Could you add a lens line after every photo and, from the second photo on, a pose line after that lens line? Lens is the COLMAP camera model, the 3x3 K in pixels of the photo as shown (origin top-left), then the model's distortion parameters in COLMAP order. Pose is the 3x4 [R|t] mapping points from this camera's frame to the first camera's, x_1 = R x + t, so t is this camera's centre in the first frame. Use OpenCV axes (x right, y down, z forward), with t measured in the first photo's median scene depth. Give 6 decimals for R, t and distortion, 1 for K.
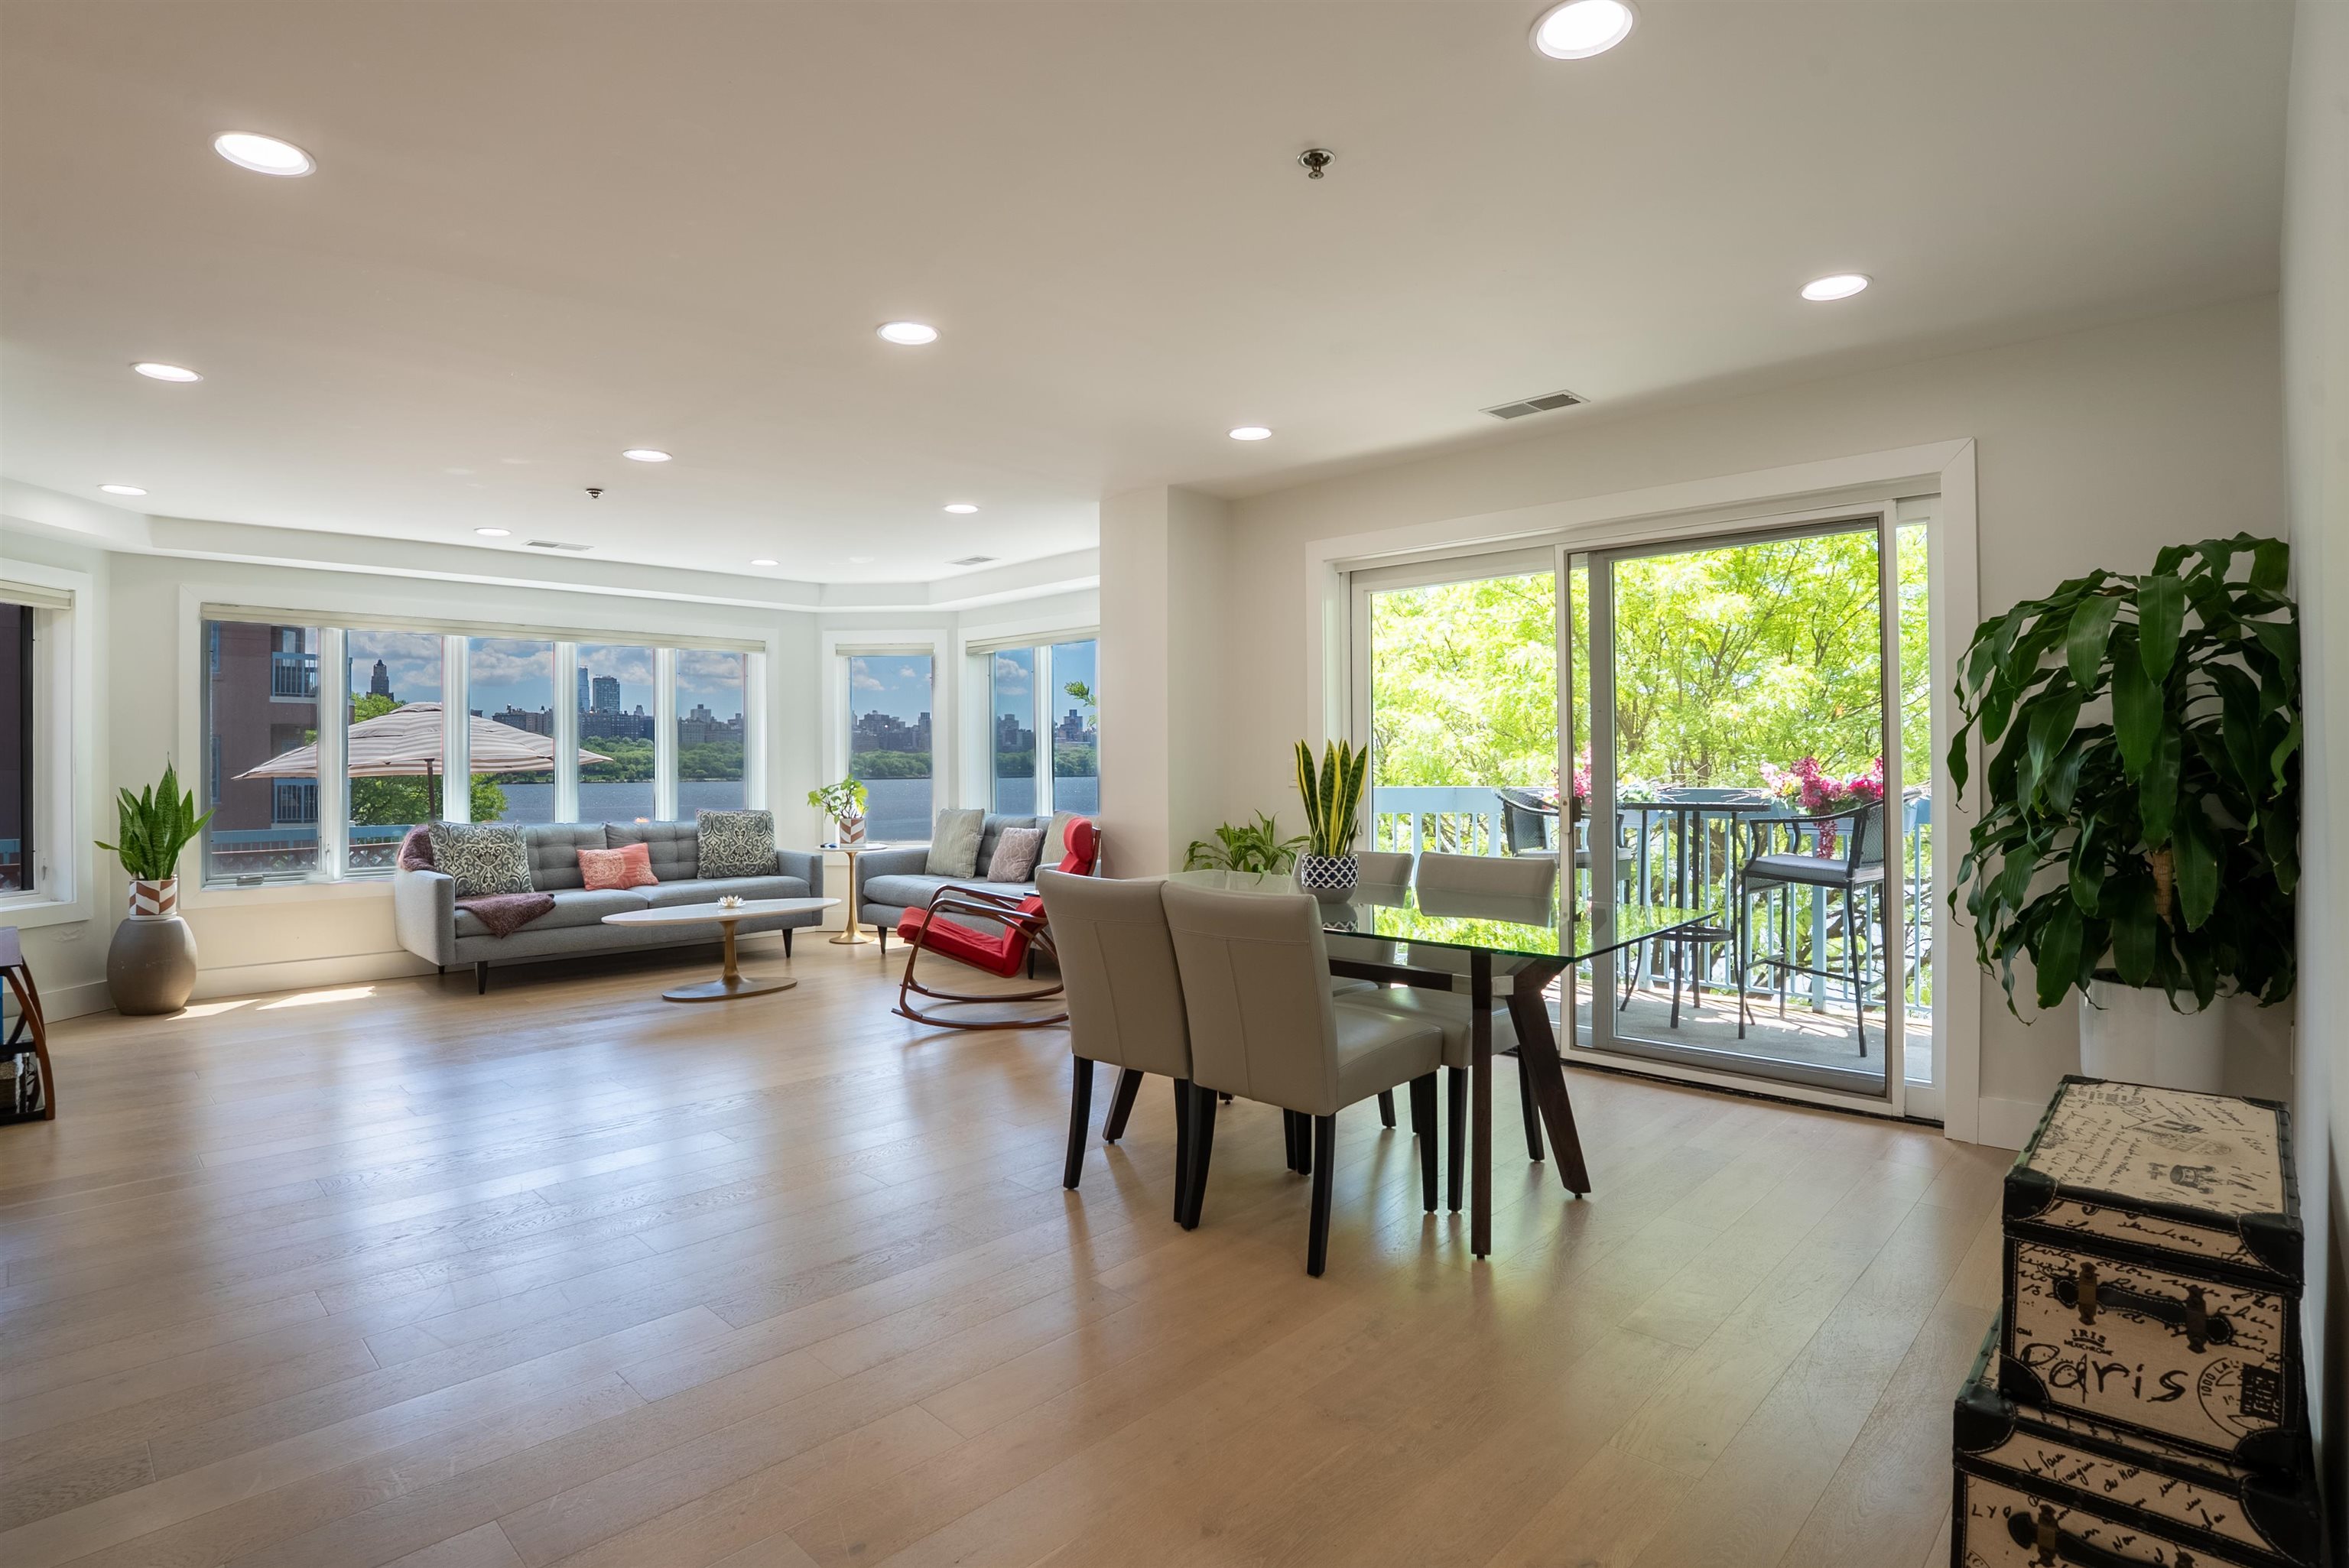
lens RADIAL K [[1212.9, 0, 1167.7], [0, 1212.9, 756.7], [0, 0, 1]] dist [-0.048479, 0.001029]
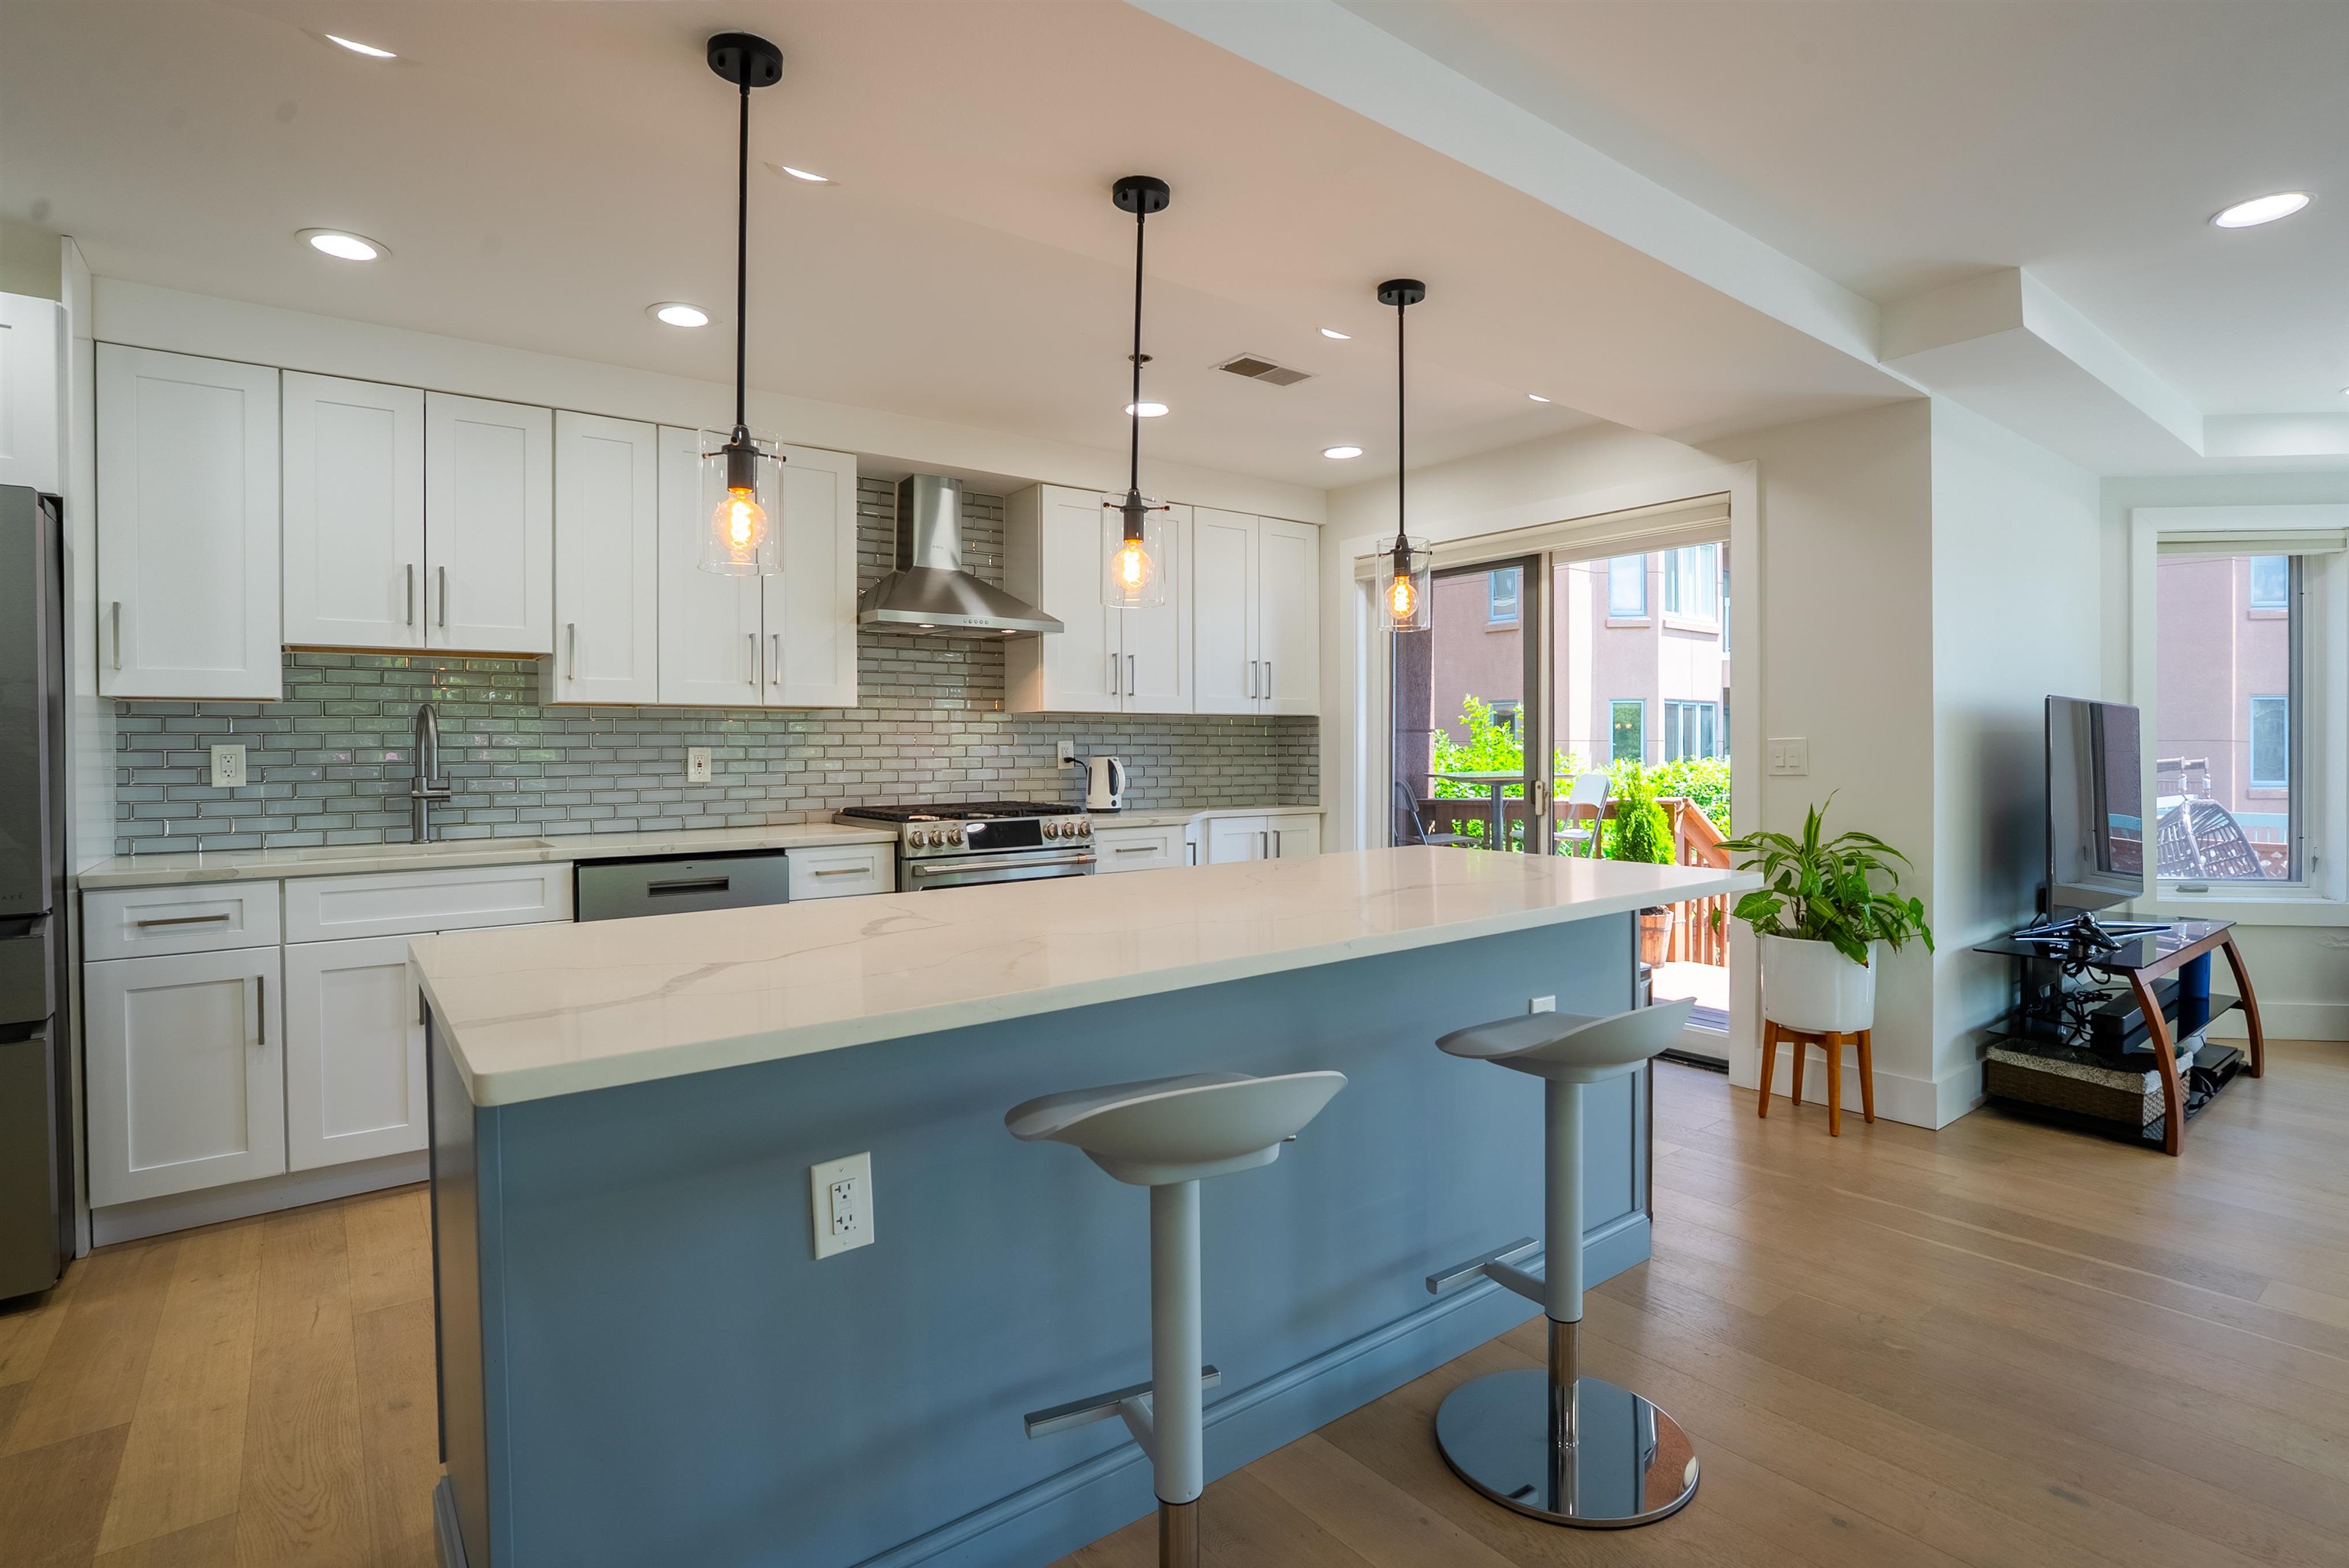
lens RADIAL K [[1145.0, 0, 1167.7], [0, 1145.0, 751.1], [0, 0, 1]] dist [-0.024440, 0.000709]
pose [[-0.141844, 0.009502, -0.989843, -0.031069], [0.009384, 0.999922, 0.008254, 0.001751], [0.989845, -0.008118, -0.141922, 0.263882]]
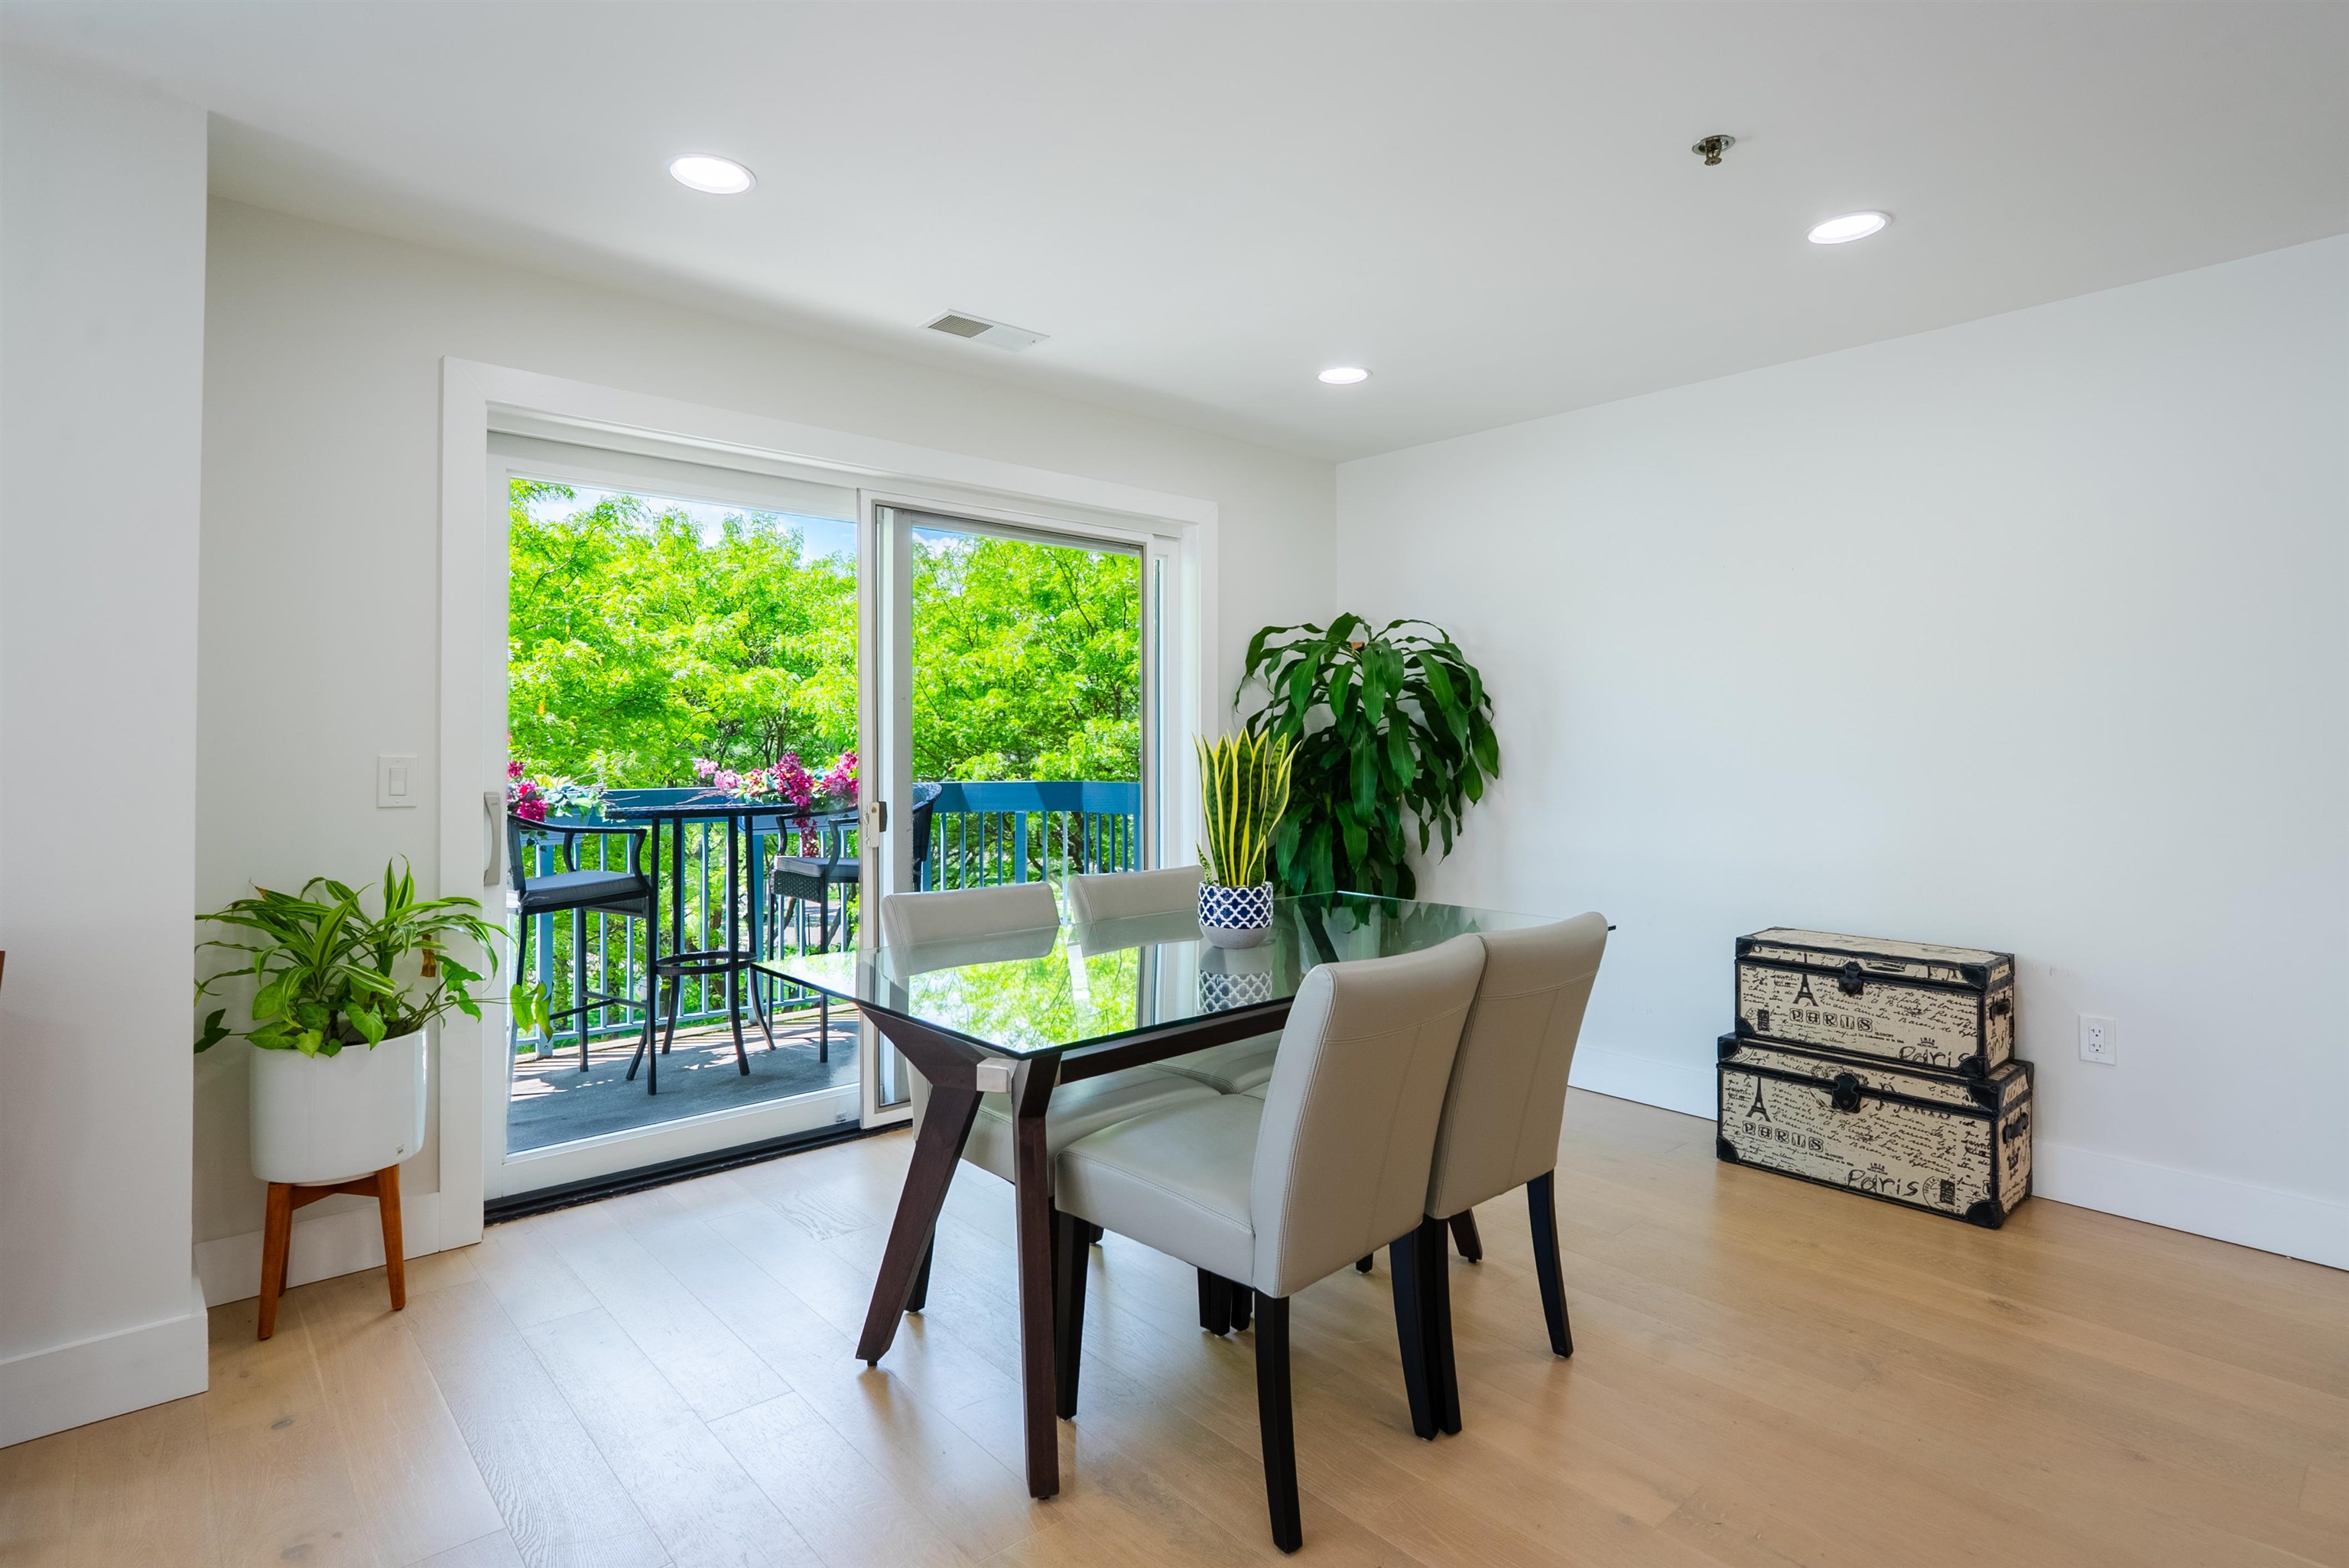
lens RADIAL K [[1175.8, 0, 1178.9], [0, 1175.8, 724.5], [0, 0, 1]] dist [-0.010200, 0.000111]
pose [[0.059469, 0.027129, 0.997861, -0.353945], [-0.002987, 0.999631, -0.026999, 0.001601], [-0.998226, -0.001375, 0.059528, 0.592361]]
